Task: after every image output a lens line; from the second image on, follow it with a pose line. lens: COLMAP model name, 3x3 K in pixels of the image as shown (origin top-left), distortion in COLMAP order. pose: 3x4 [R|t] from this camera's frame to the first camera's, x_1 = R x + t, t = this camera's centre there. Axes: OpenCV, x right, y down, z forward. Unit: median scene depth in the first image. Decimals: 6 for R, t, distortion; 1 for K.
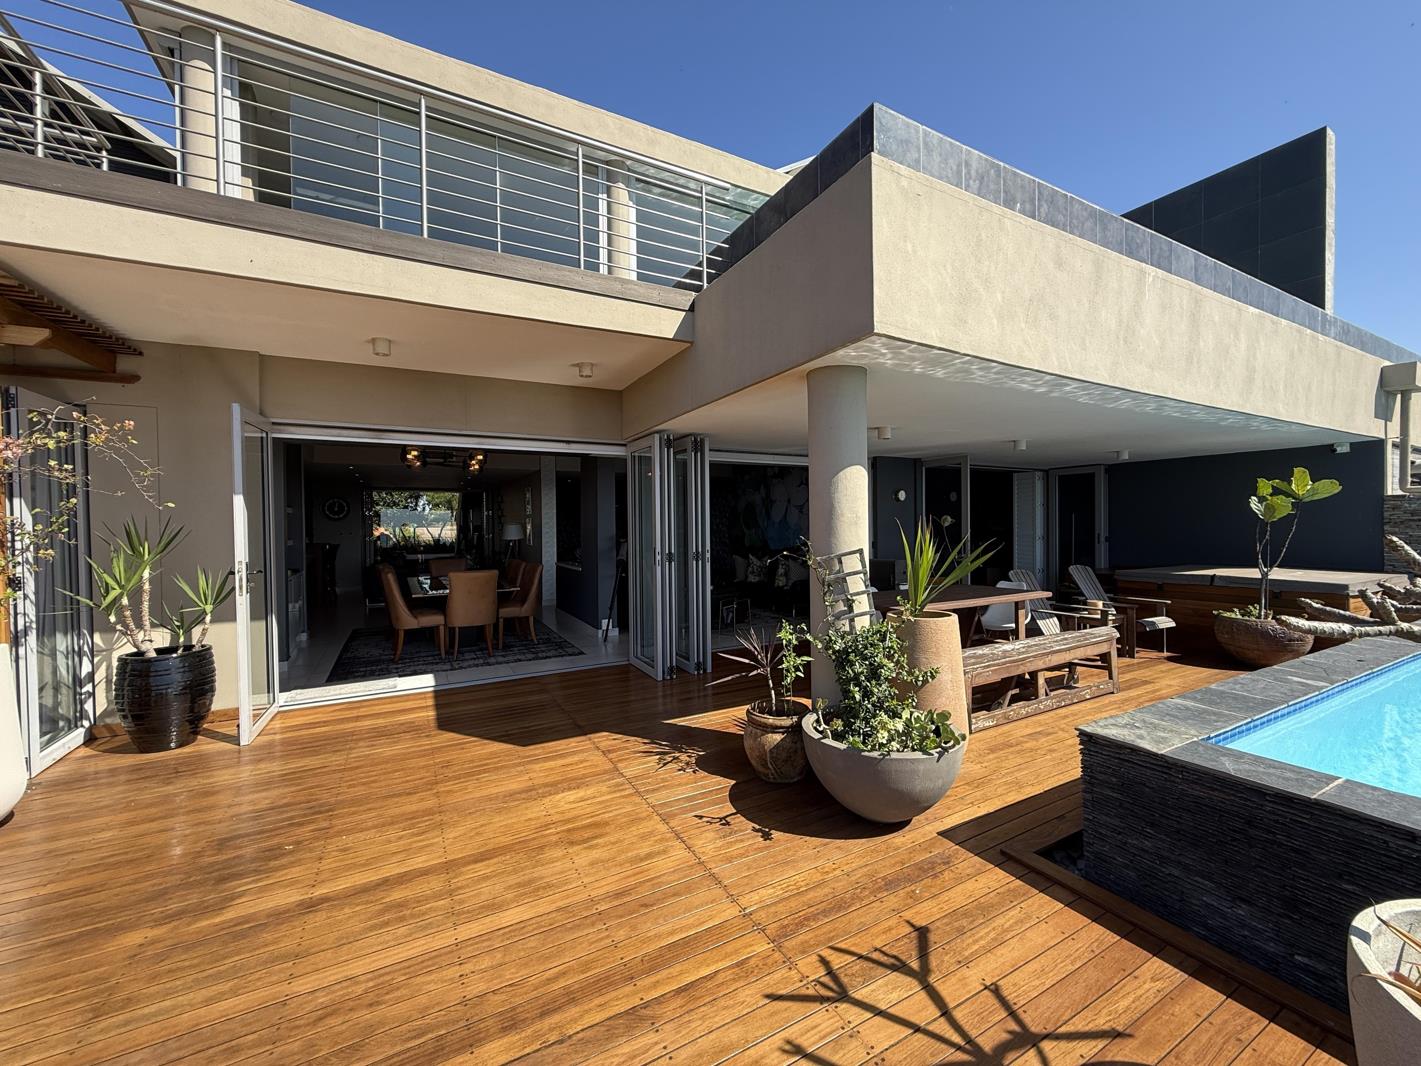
lens RADIAL K [[565.7, 0, 708.2], [0, 565.7, 534.4], [0, 0, 1]] dist [0.001753, 0.000172]
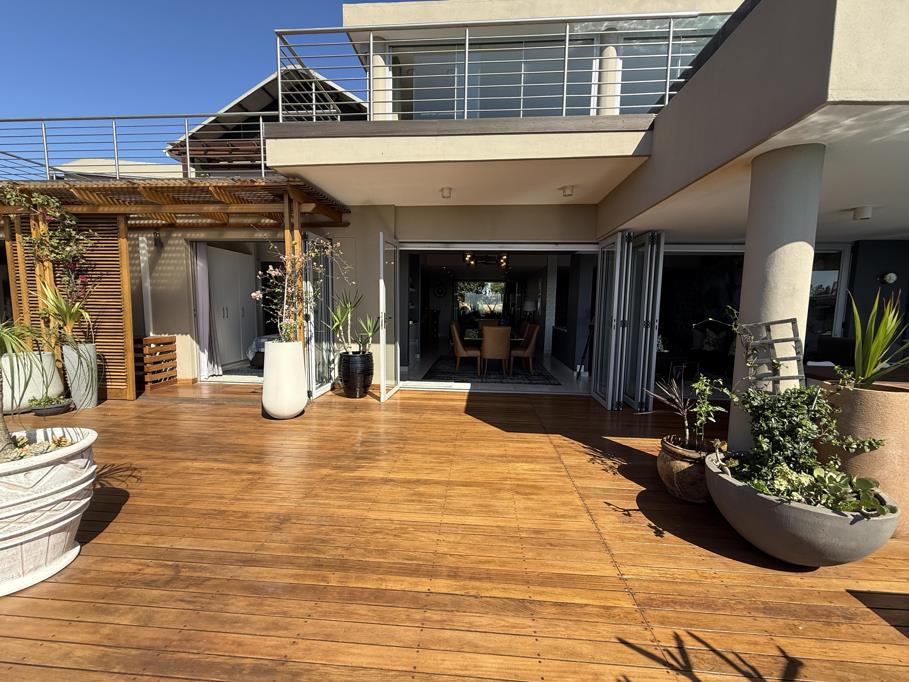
lens RADIAL K [[361.9, 0, 453.1], [0, 361.9, 341.9], [0, 0, 1]] dist [0.001753, 0.000172]
pose [[0.841658, 0.079200, -0.534172, 0.093127], [-0.034431, 0.995044, 0.093282, 0.027589], [0.538913, -0.060120, 0.840213, 0.058242]]
